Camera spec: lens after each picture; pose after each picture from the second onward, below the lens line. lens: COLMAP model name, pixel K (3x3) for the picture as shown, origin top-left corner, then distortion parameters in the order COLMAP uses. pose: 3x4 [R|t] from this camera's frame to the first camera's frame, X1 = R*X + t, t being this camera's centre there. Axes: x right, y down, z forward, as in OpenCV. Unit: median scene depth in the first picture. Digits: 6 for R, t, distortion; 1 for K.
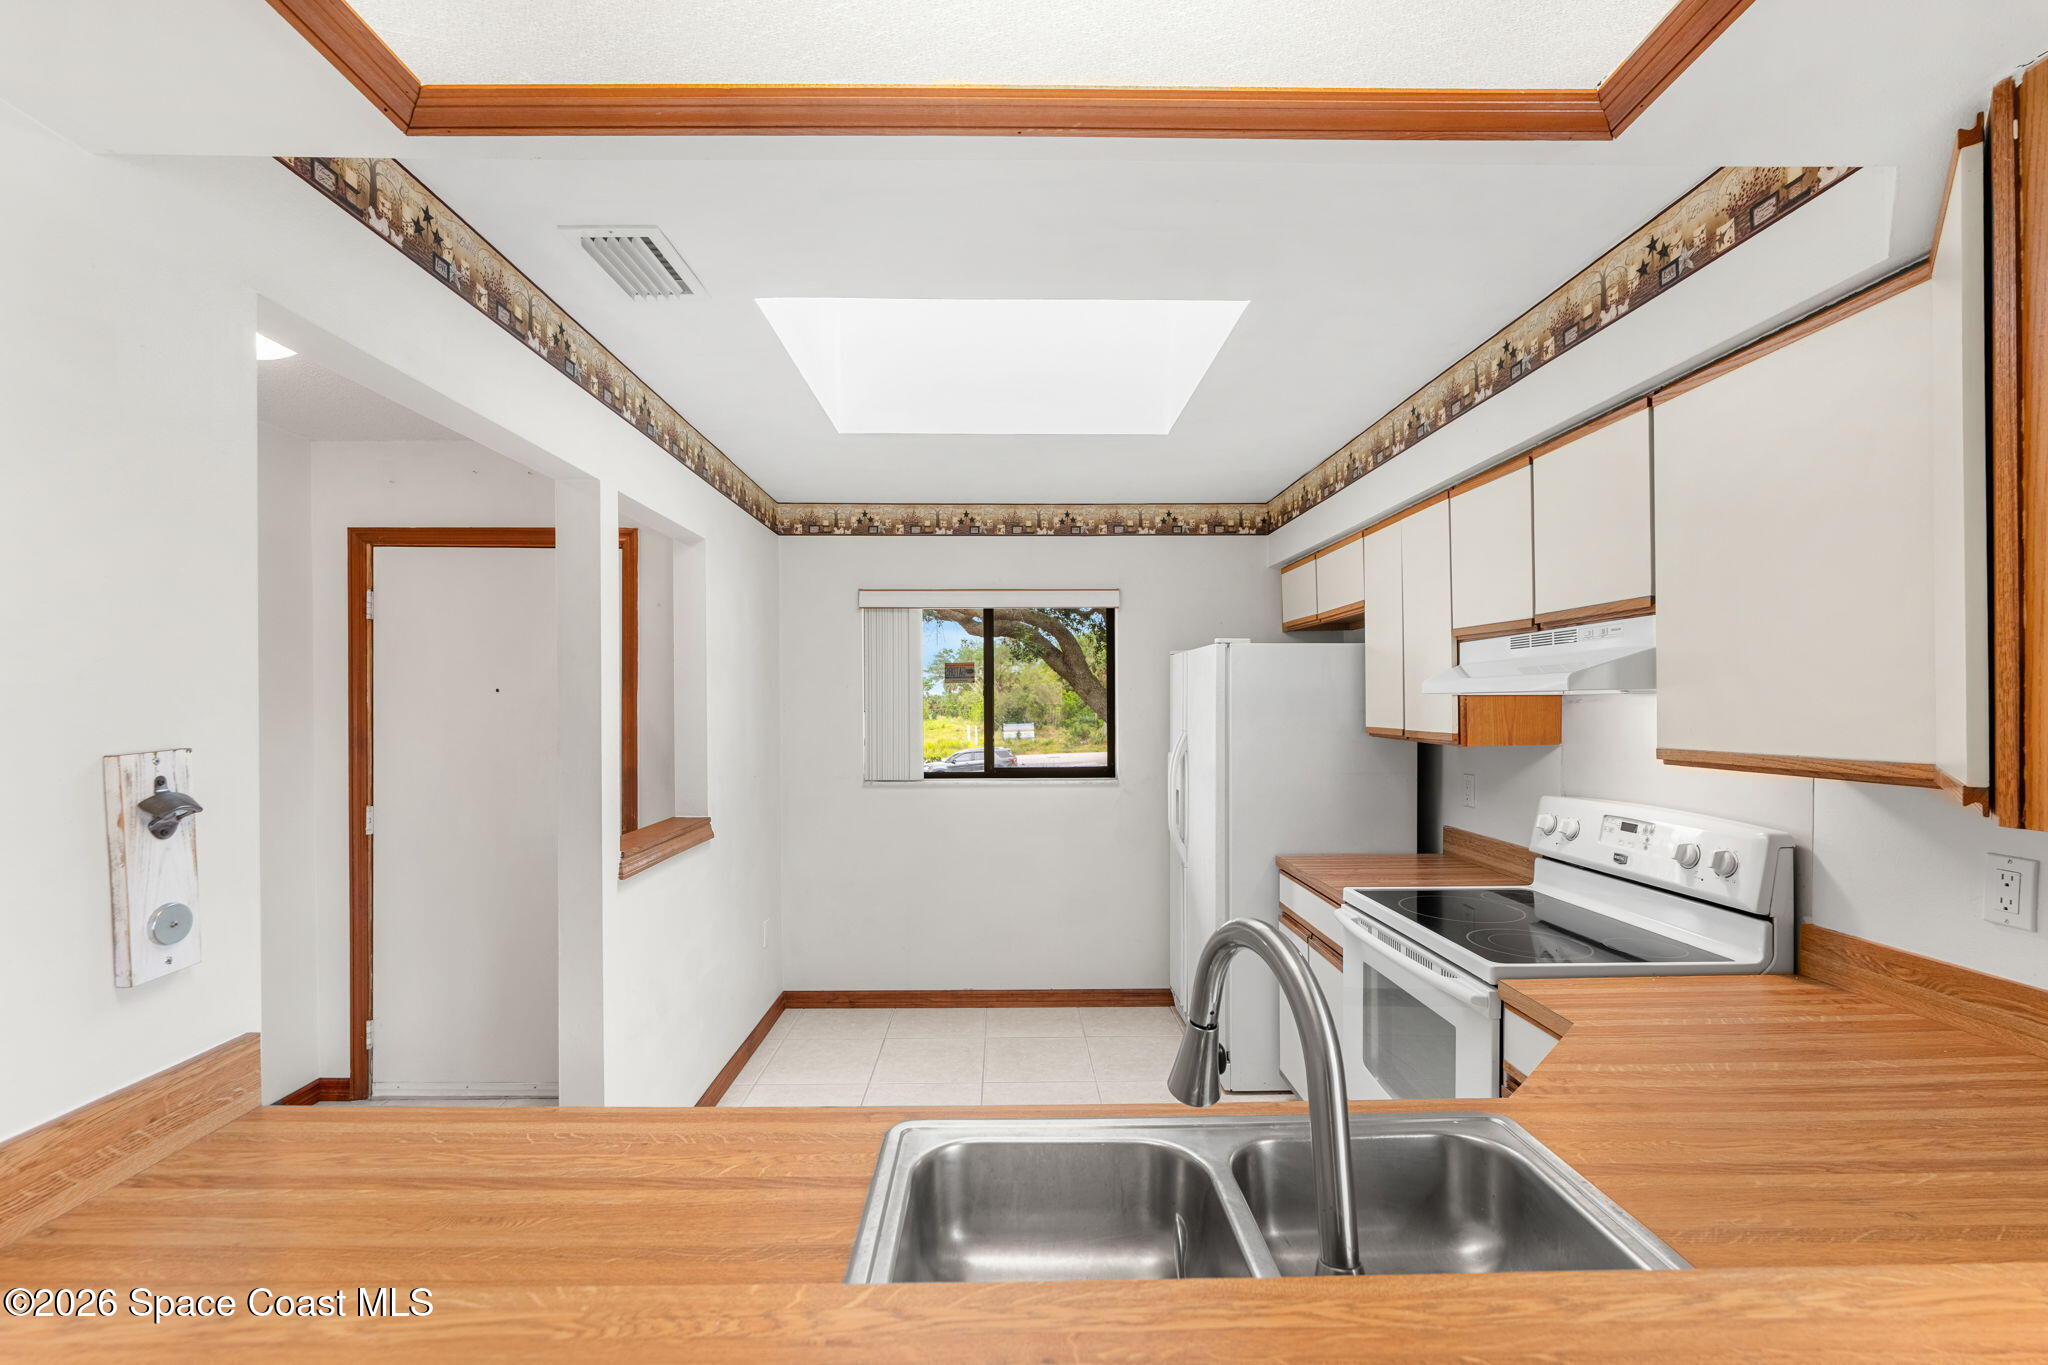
lens RADIAL K [[865.5, 0, 1034.4], [0, 865.5, 691.2], [0, 0, 1]] dist [0.000051, 0.000107]
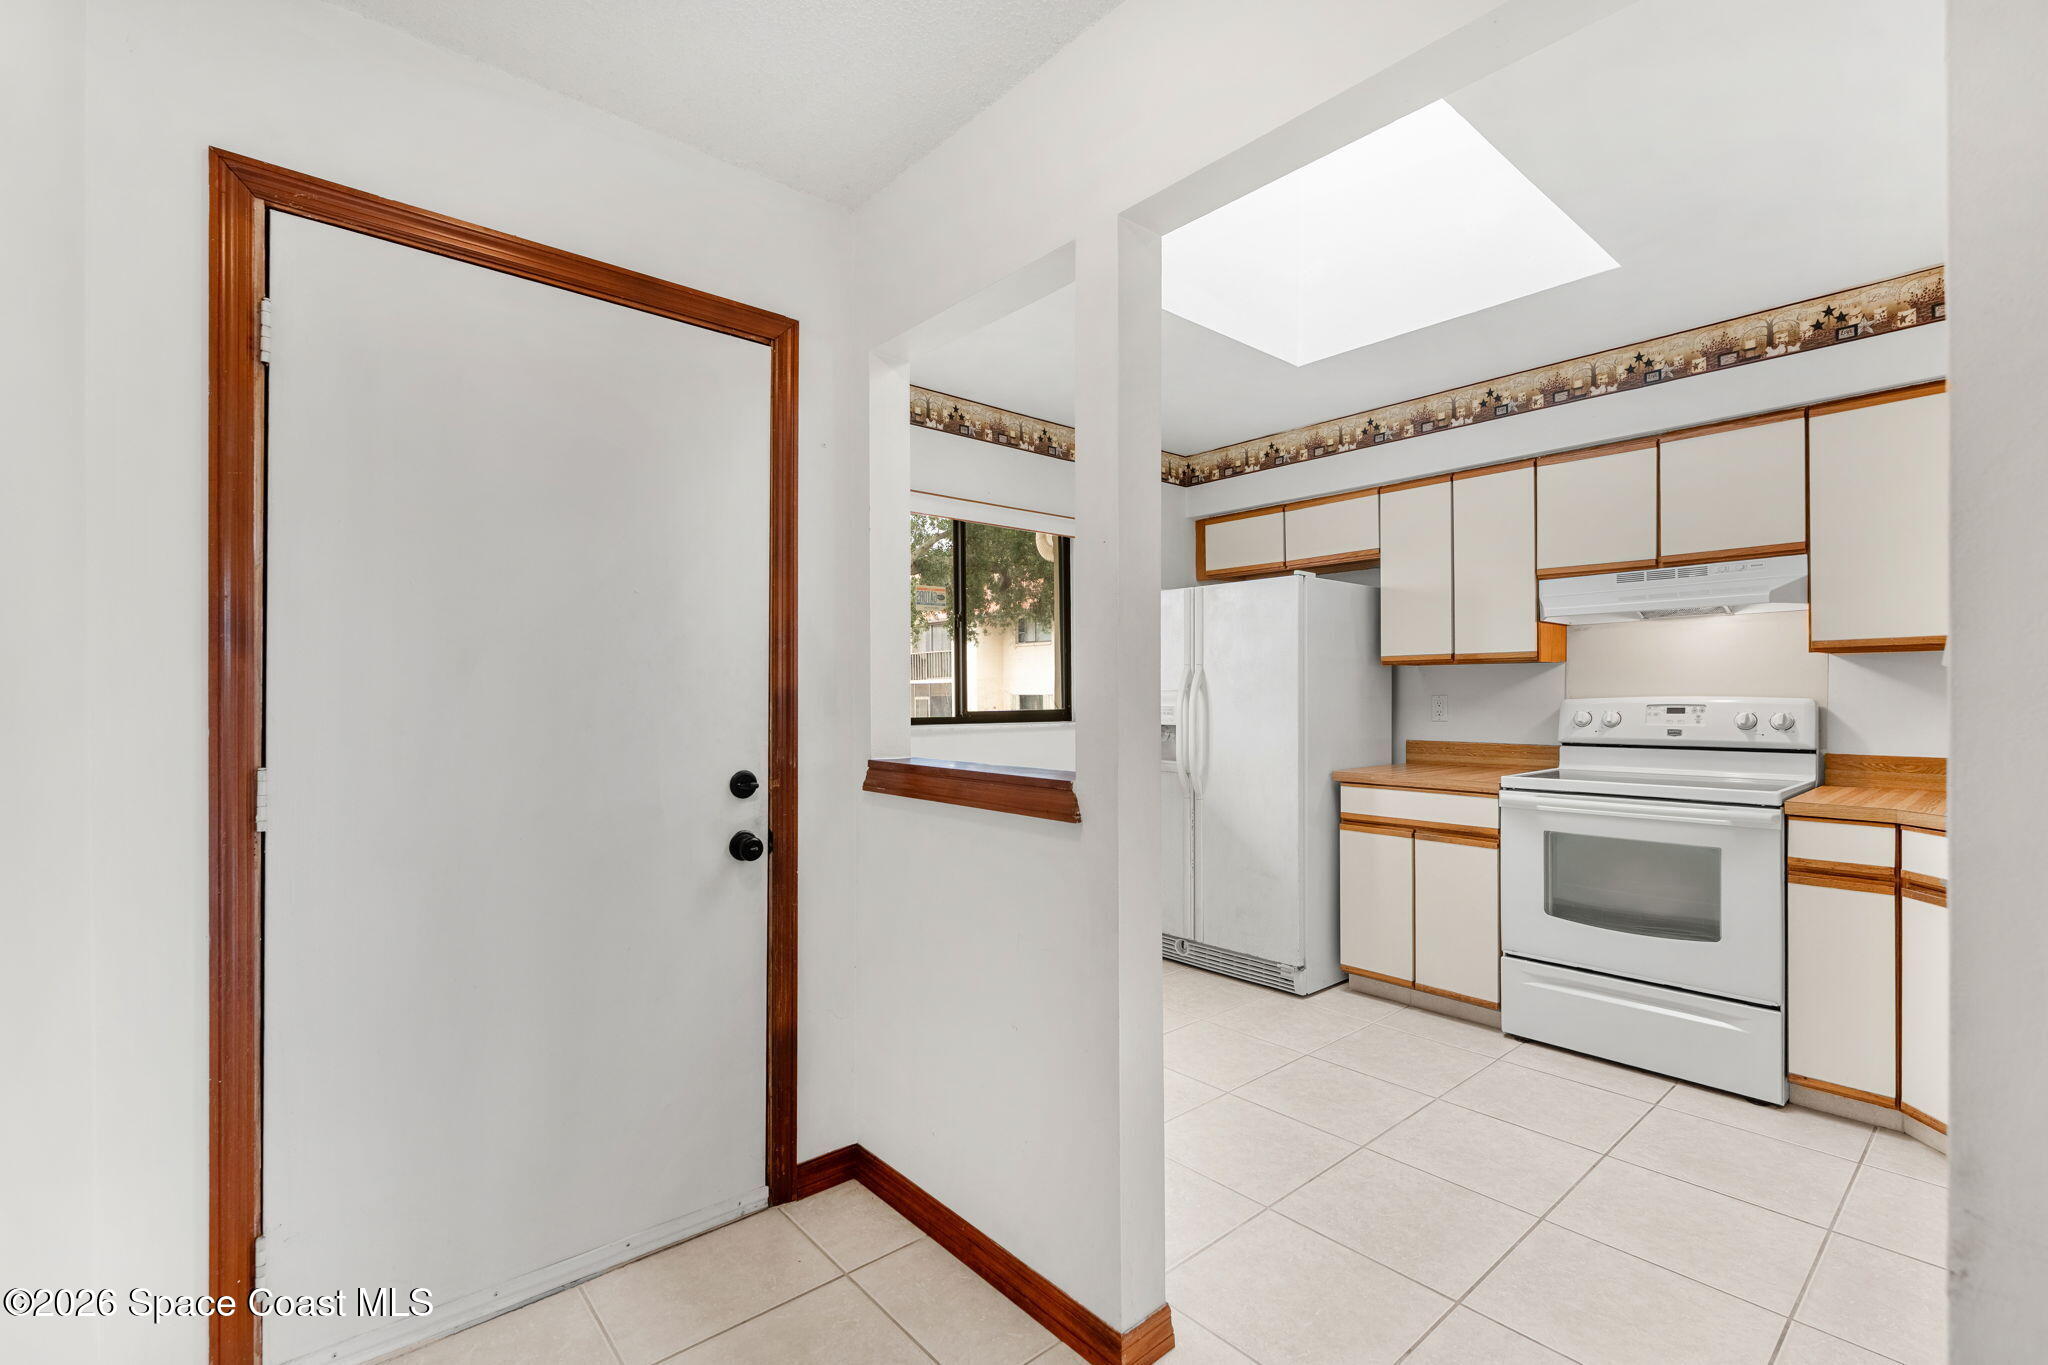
lens RADIAL K [[903.0, 0, 1006.9], [0, 903.0, 685.7], [0, 0, 1]] dist [0.001574, 0.000163]
pose [[0.768873, 0.007743, 0.639355, -1.131209], [-0.005110, 0.999969, -0.005965, 0.130642], [-0.639381, 0.001319, 0.768889, 0.555171]]
